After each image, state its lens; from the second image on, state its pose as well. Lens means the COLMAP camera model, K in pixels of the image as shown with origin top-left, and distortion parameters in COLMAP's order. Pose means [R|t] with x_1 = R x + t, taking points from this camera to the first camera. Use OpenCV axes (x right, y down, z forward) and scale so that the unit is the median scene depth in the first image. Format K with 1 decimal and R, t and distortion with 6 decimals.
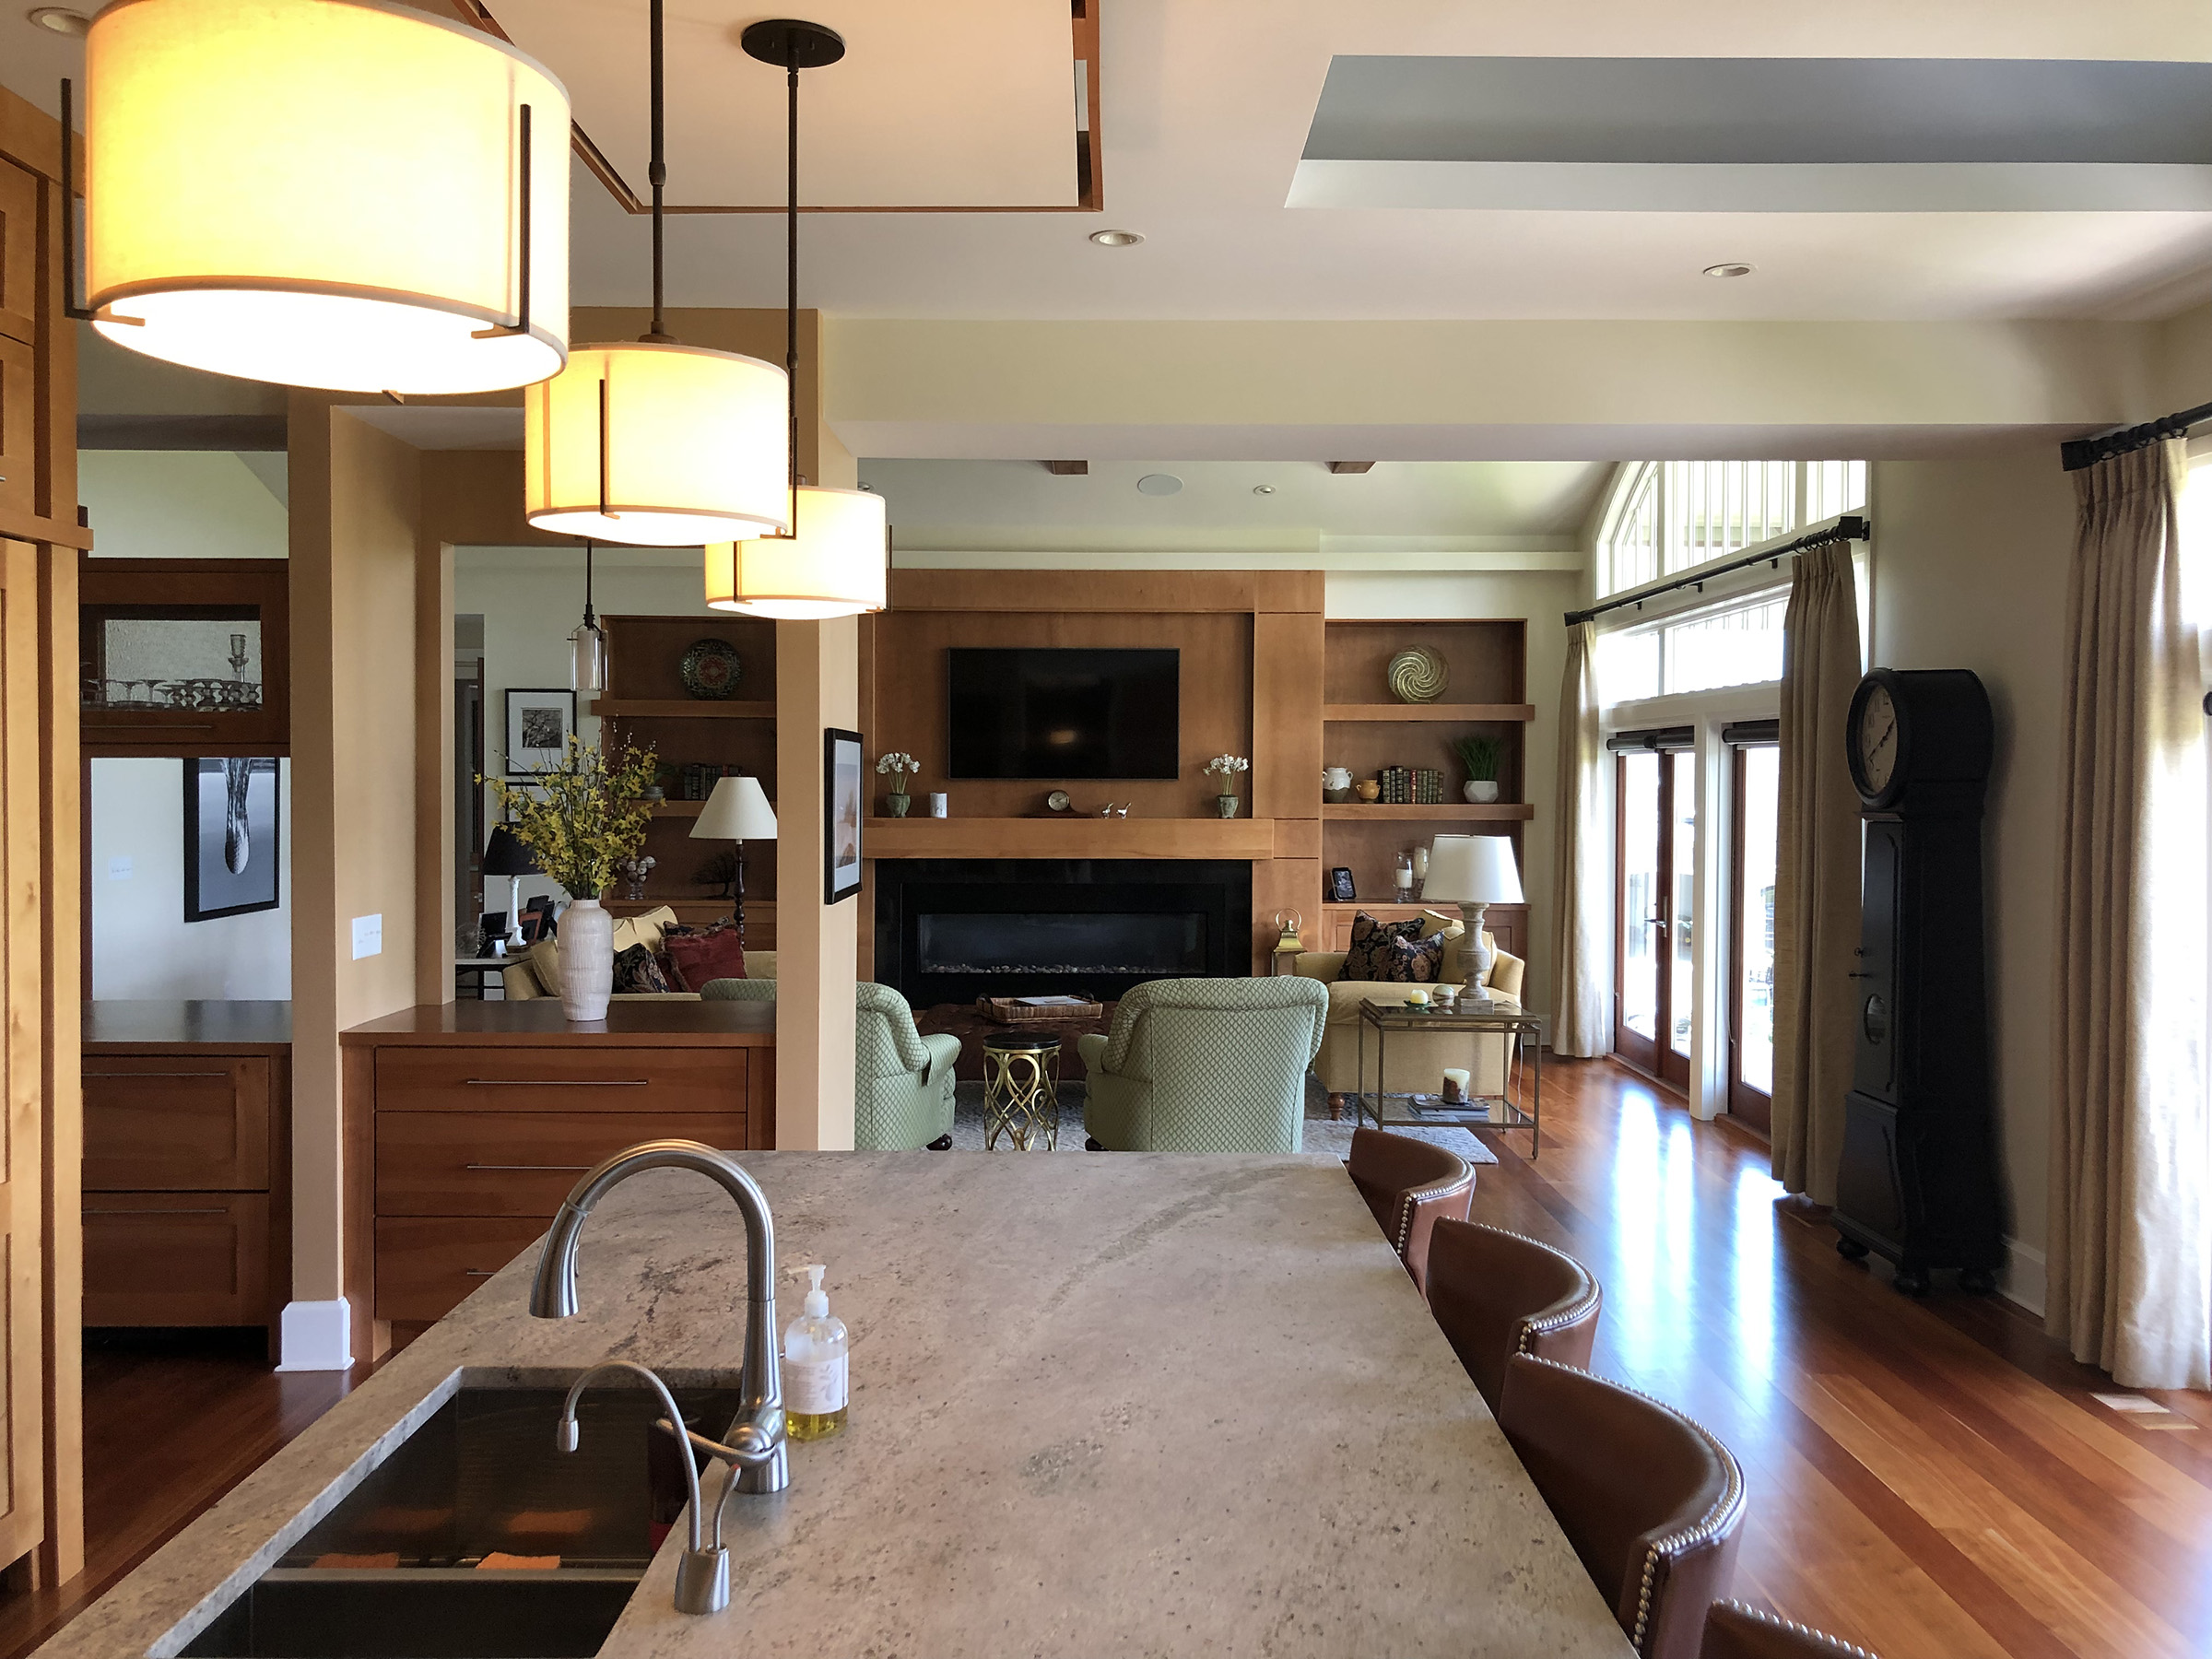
lens RADIAL K [[1795.2, 0, 1099.3], [0, 1795.2, 833.5], [0, 0, 1]] dist [0.028146, -0.052139]
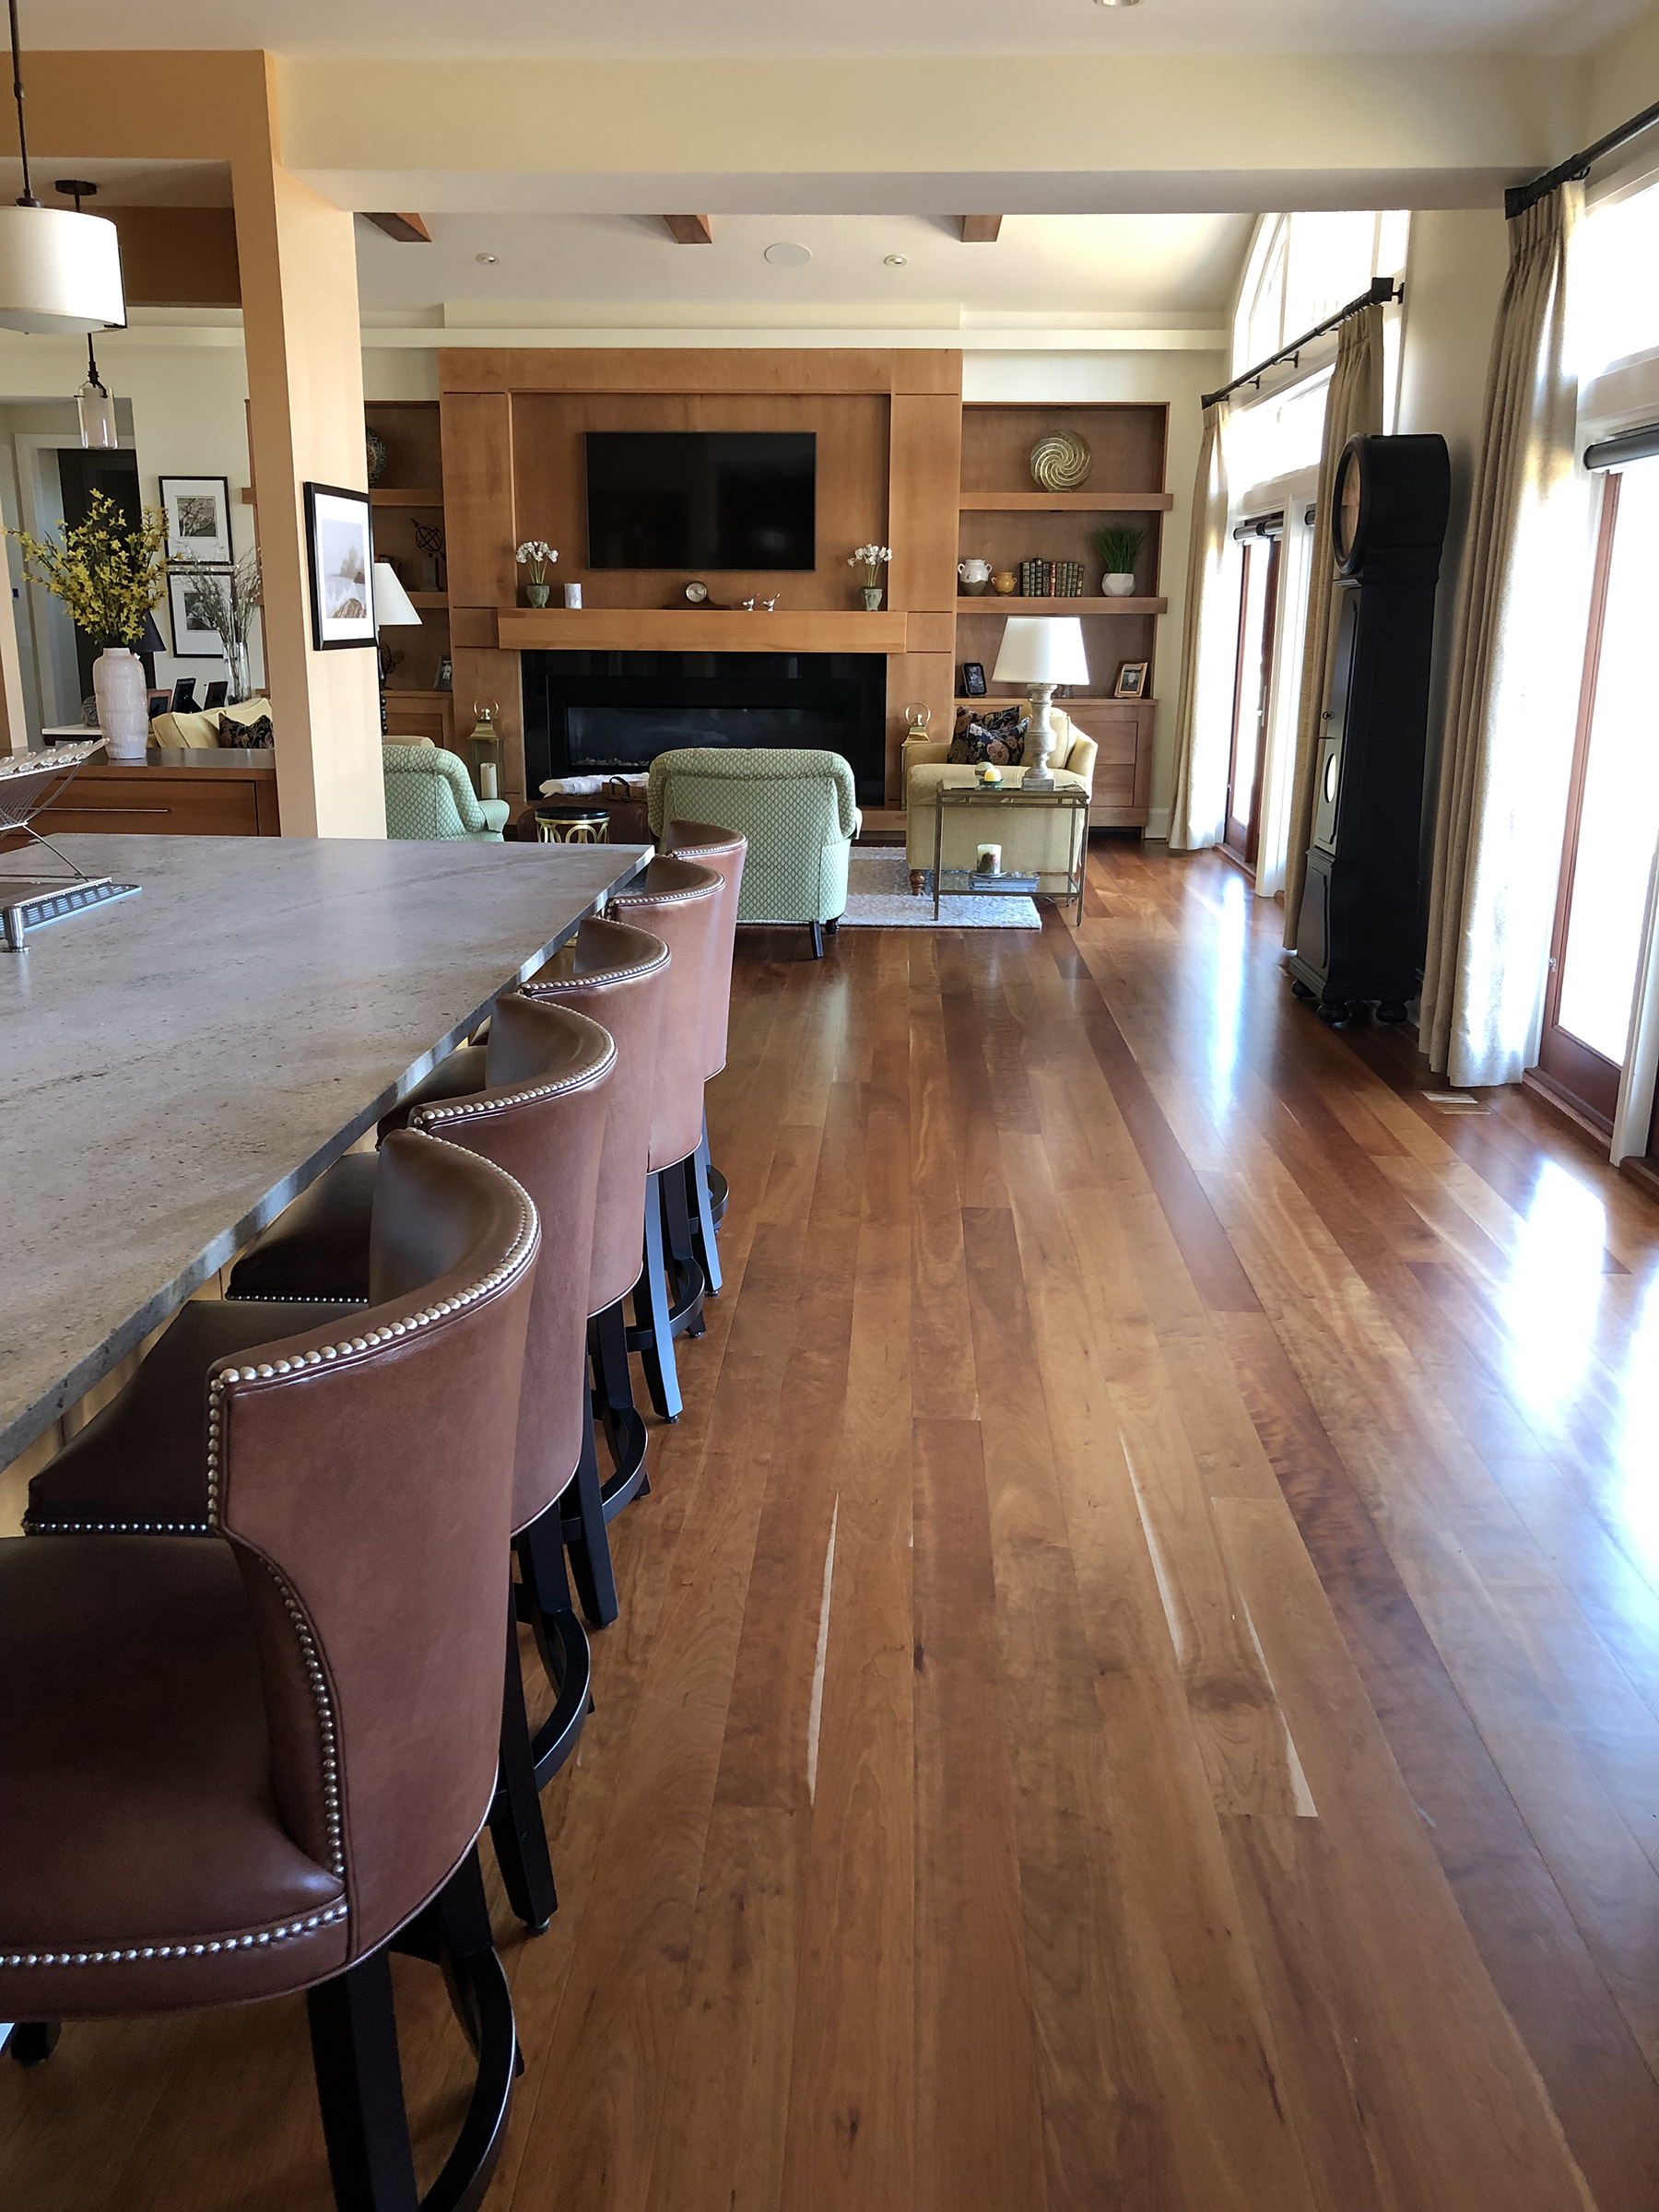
lens RADIAL K [[1795.2, 0, 808.2], [0, 1795.2, 1131.0], [0, 0, 1]] dist [0.028146, -0.052139]
pose [[0.998653, 0.017852, -0.048727, 0.096364], [-0.005039, 0.967887, 0.251333, 0.020992], [0.051649, -0.250749, 0.966673, -0.063512]]
